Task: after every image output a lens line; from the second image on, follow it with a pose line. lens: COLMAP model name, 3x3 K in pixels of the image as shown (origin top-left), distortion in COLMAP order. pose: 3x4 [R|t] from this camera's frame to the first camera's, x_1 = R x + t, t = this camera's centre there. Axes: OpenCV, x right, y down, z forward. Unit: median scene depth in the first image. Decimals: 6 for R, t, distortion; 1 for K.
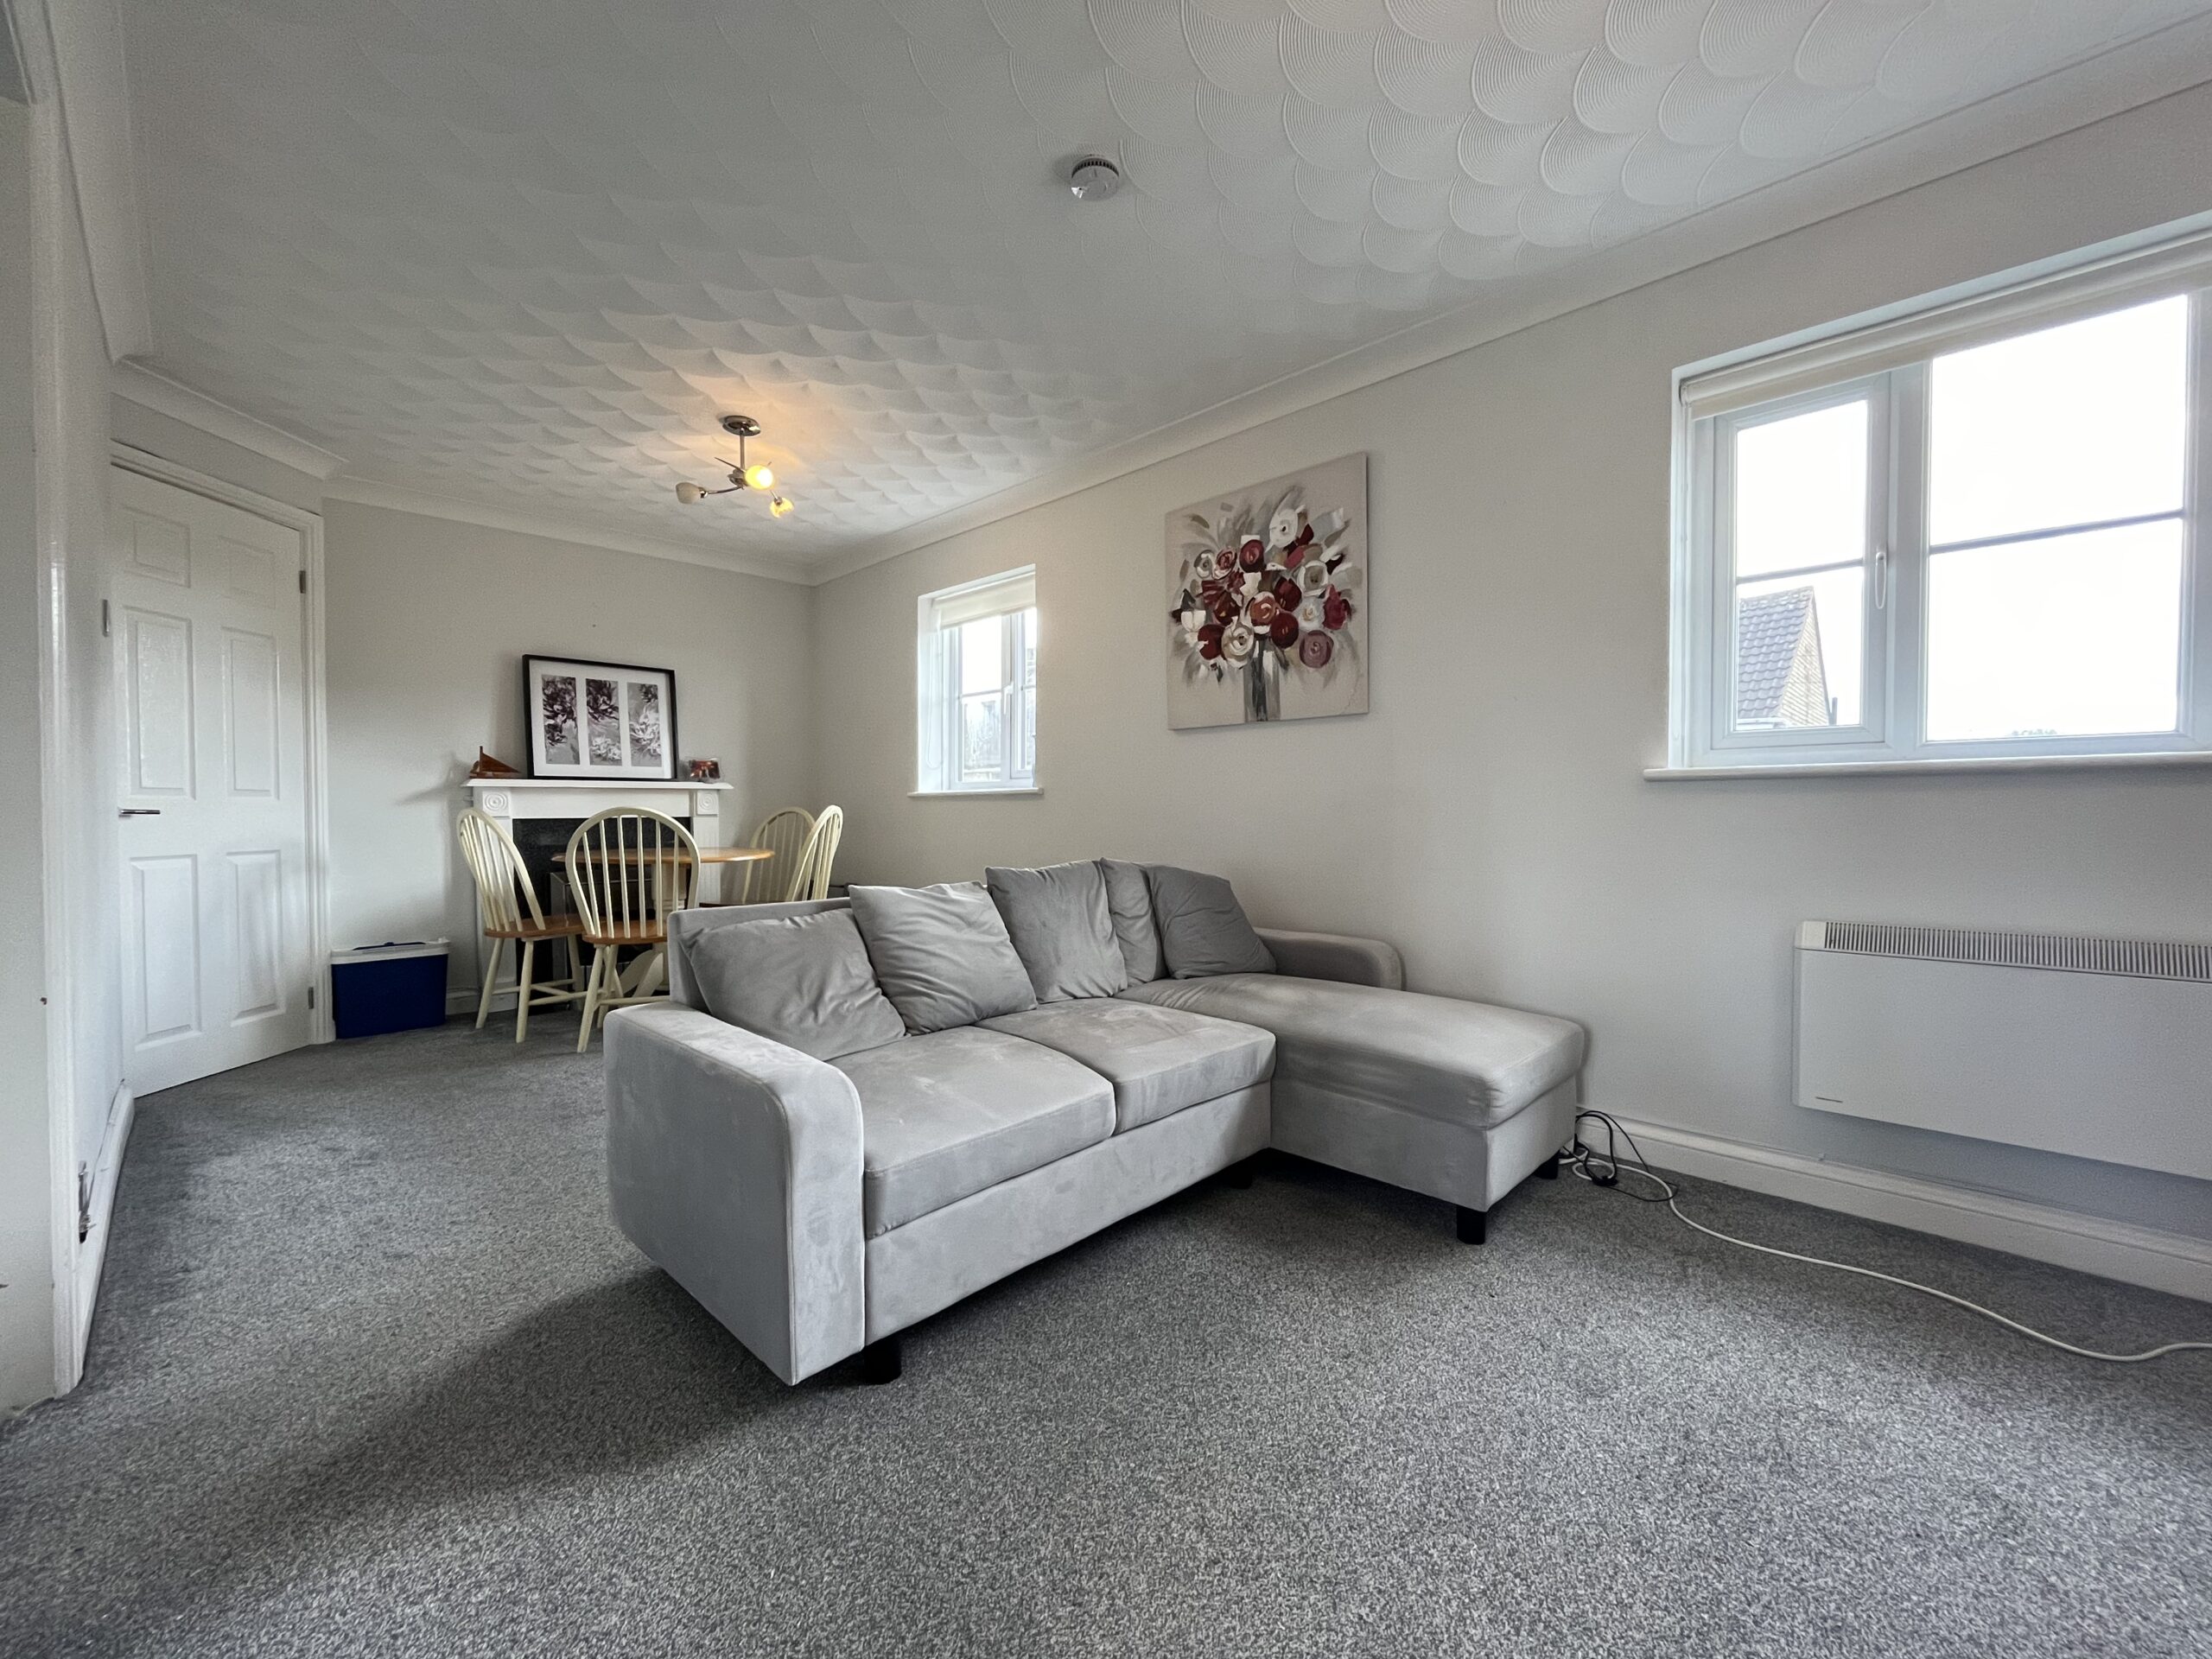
lens RADIAL K [[897.4, 0, 1100.8], [0, 897.4, 833.0], [0, 0, 1]] dist [-0.002787, -0.000861]
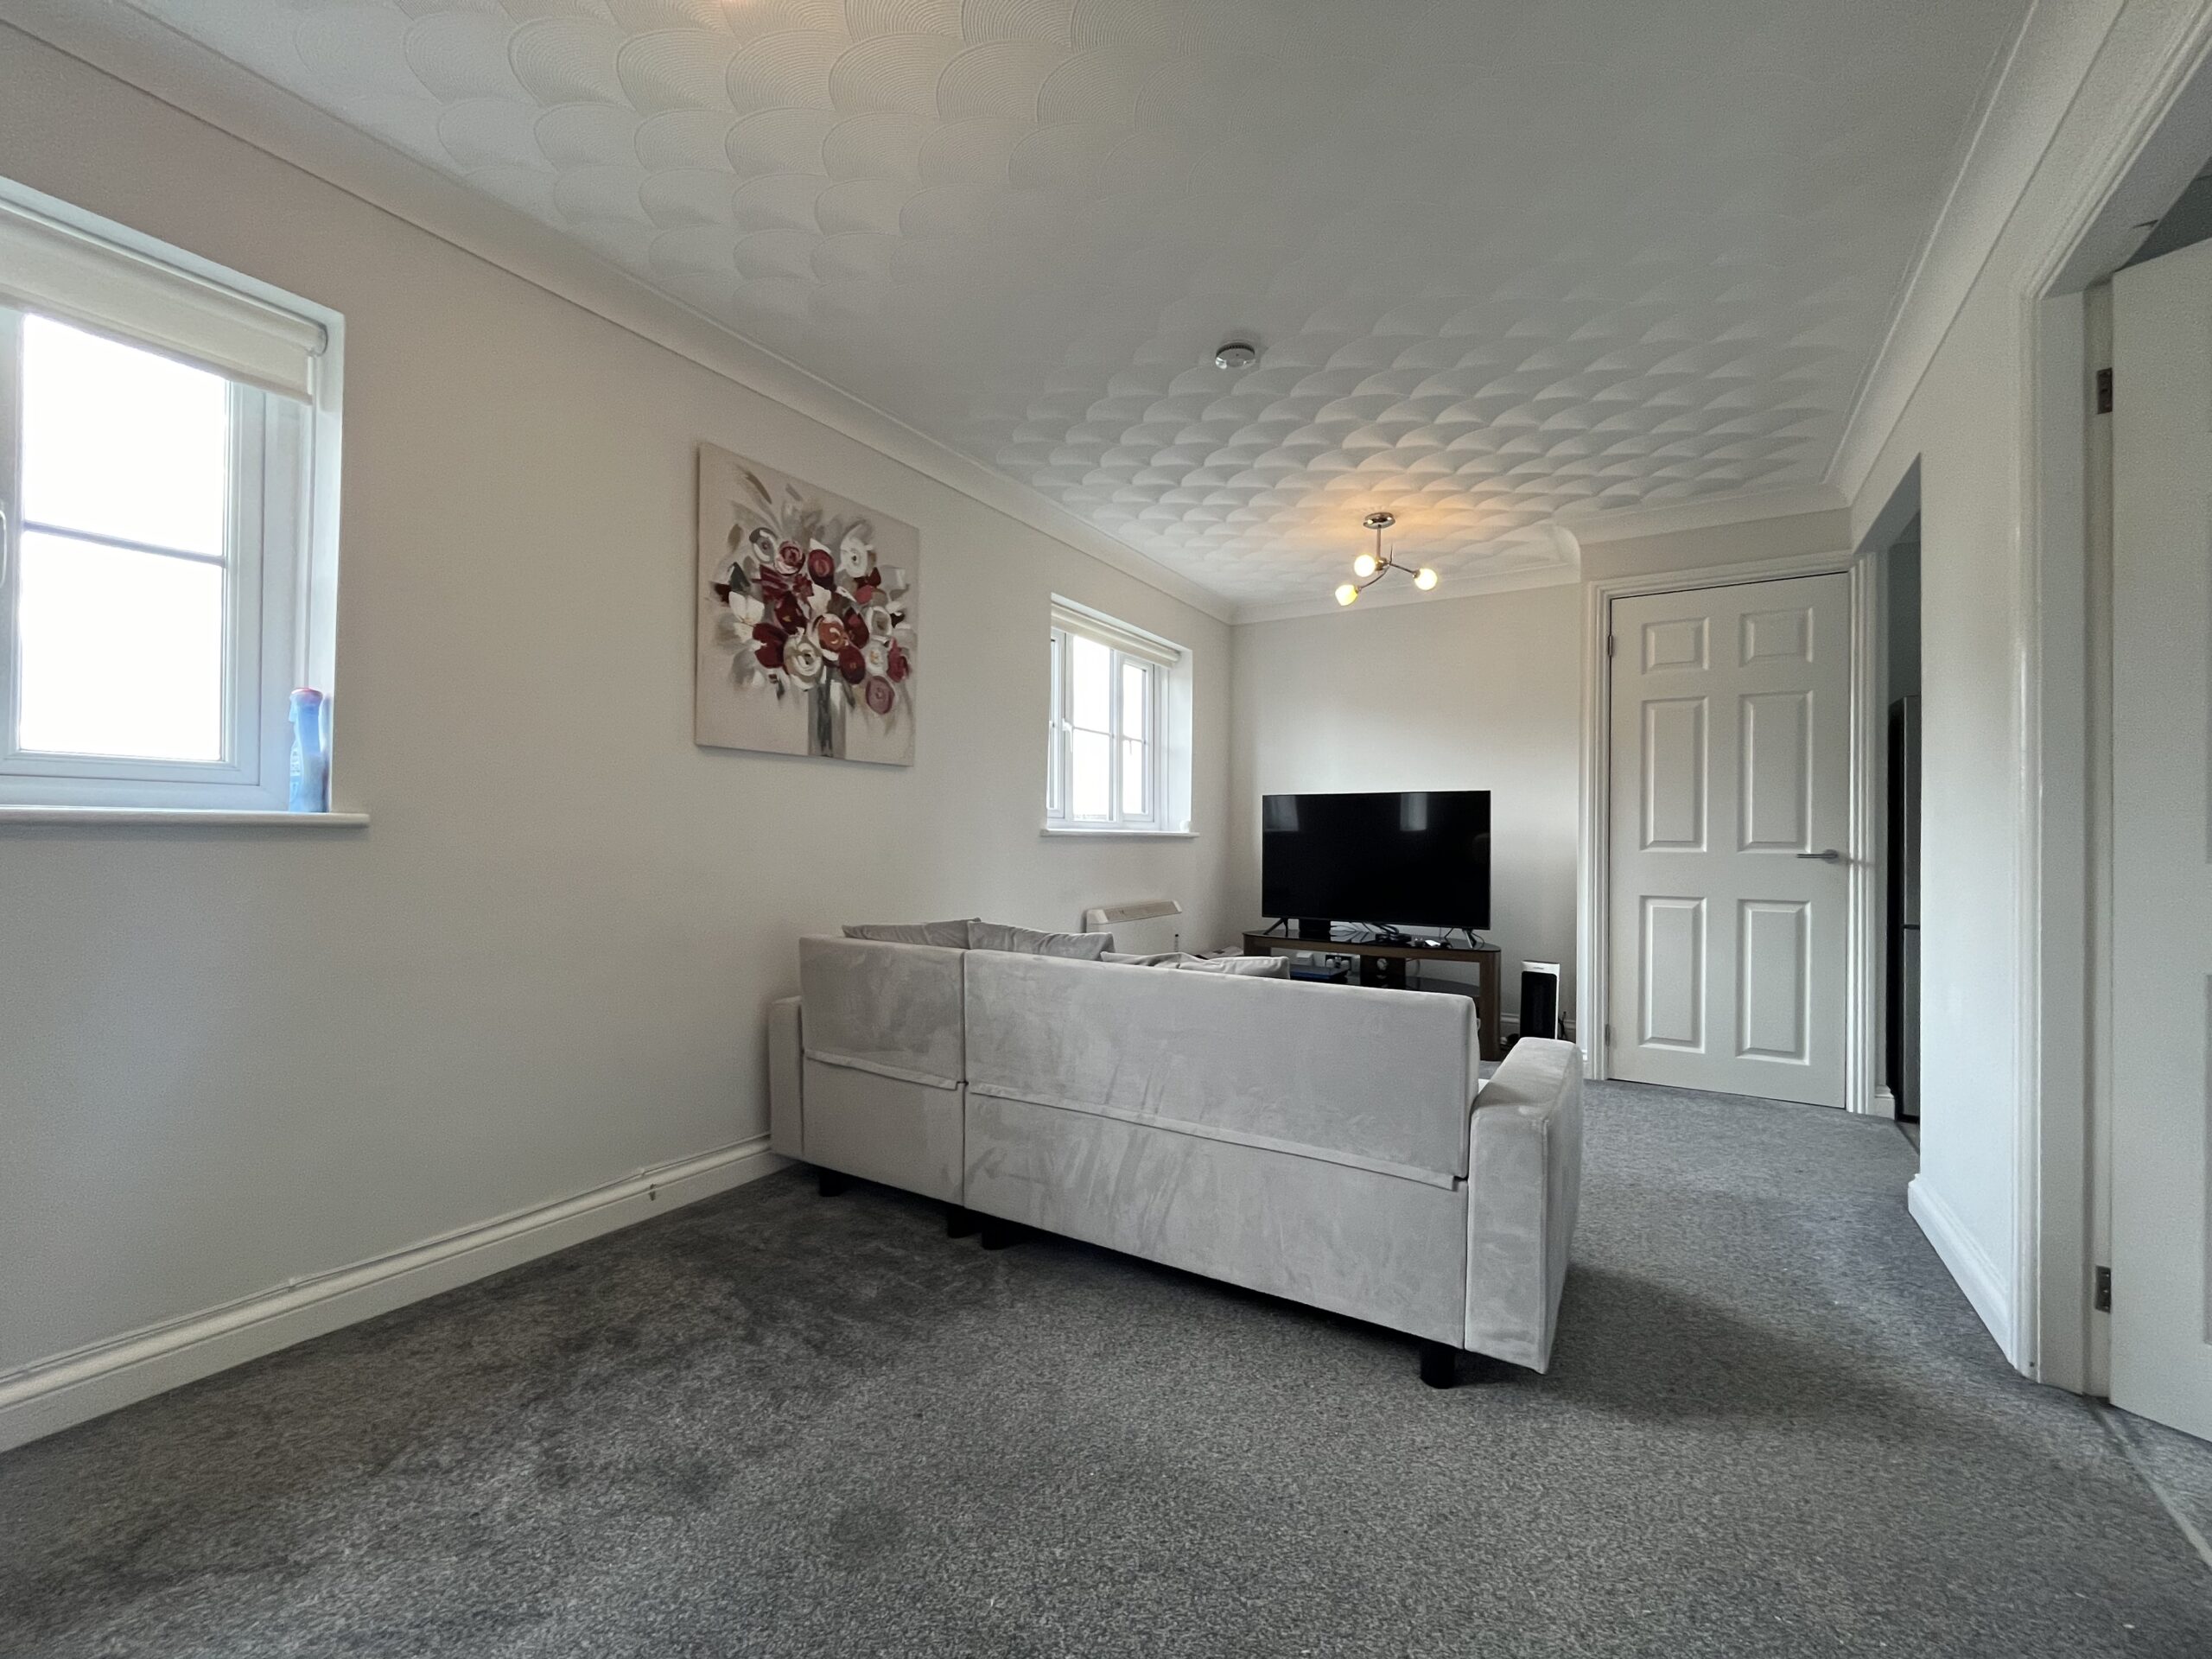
lens RADIAL K [[897.4, 0, 1104.1], [0, 897.4, 829.4], [0, 0, 1]] dist [-0.002787, -0.000861]
pose [[-0.218655, 0.002764, 0.975798, -0.710350], [0.009349, 0.999956, -0.000737, -0.046542], [-0.975757, 0.008962, -0.218671, 0.875265]]
